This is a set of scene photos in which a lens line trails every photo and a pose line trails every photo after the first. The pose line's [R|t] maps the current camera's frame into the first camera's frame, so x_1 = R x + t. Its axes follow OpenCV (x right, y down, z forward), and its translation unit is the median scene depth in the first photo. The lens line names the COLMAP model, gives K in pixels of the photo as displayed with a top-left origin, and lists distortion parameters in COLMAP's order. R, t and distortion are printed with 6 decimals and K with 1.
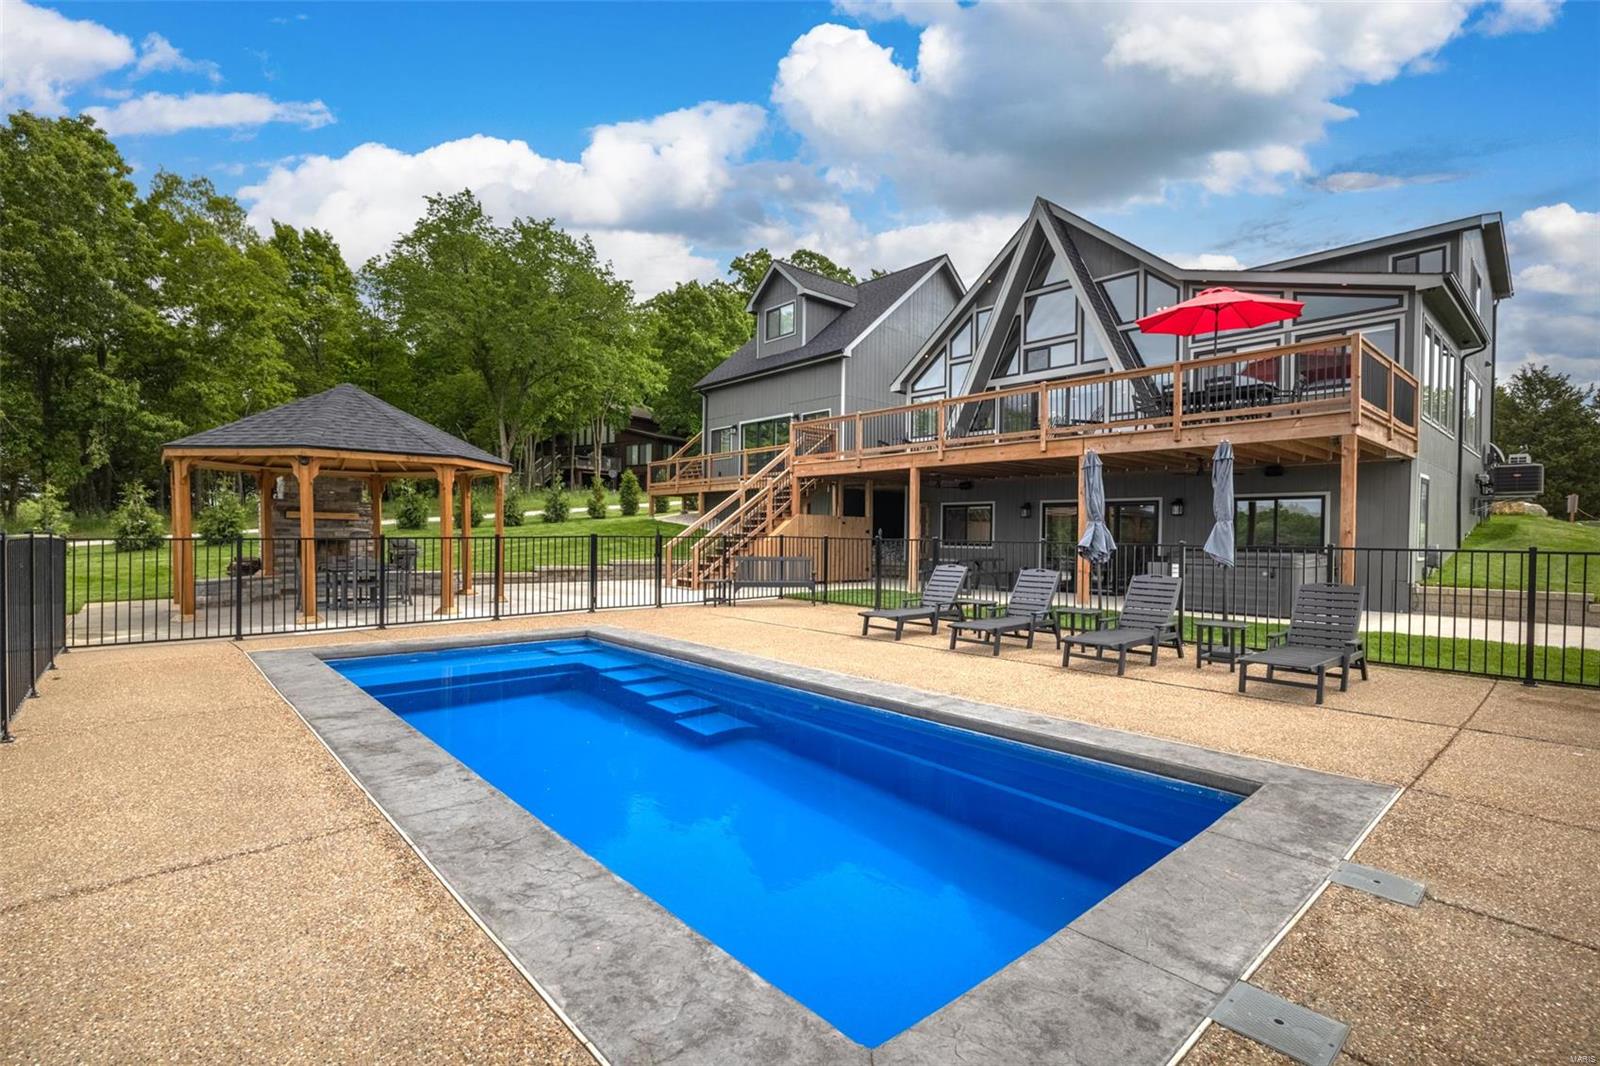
lens RADIAL K [[731.0, 0, 793.1], [0, 731.0, 542.1], [0, 0, 1]] dist [-0.009602, 0.001843]
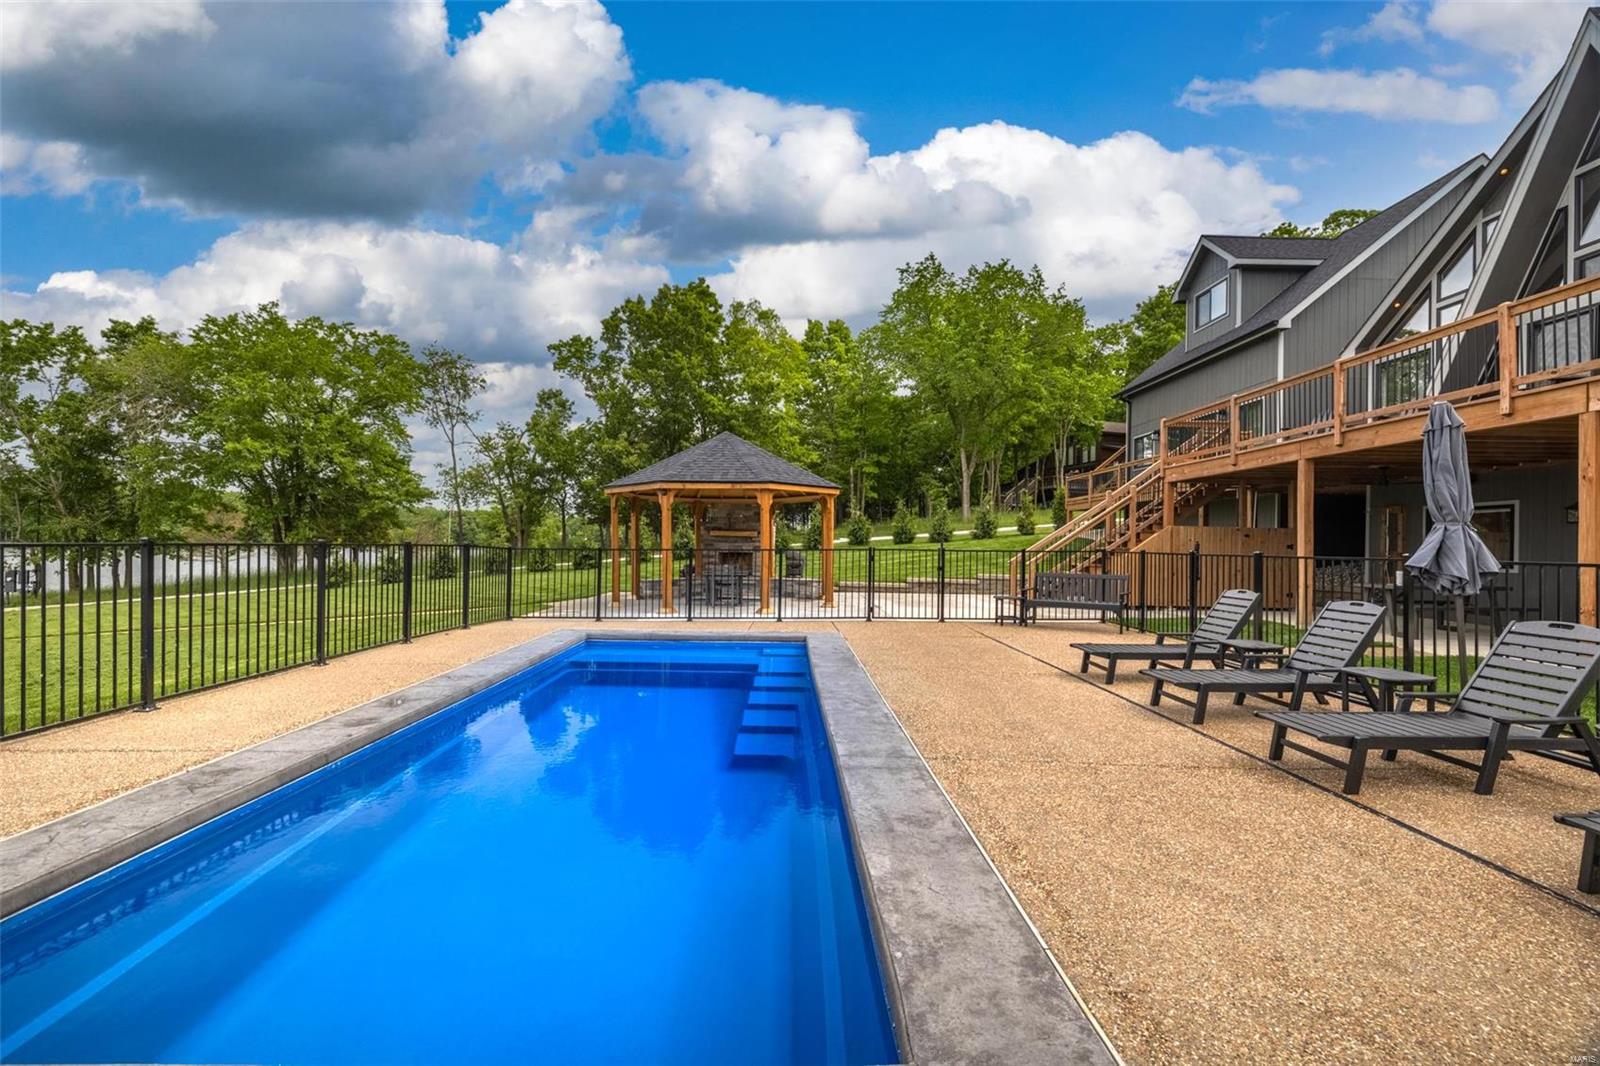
lens RADIAL K [[669.0, 0, 796.2], [0, 669.0, 538.4], [0, 0, 1]] dist [0.000346, -0.000350]
pose [[0.756541, -0.007336, -0.653905, 0.186518], [-0.012515, 0.999592, -0.025694, 0.001680], [0.653826, 0.027622, 0.756140, 0.131595]]
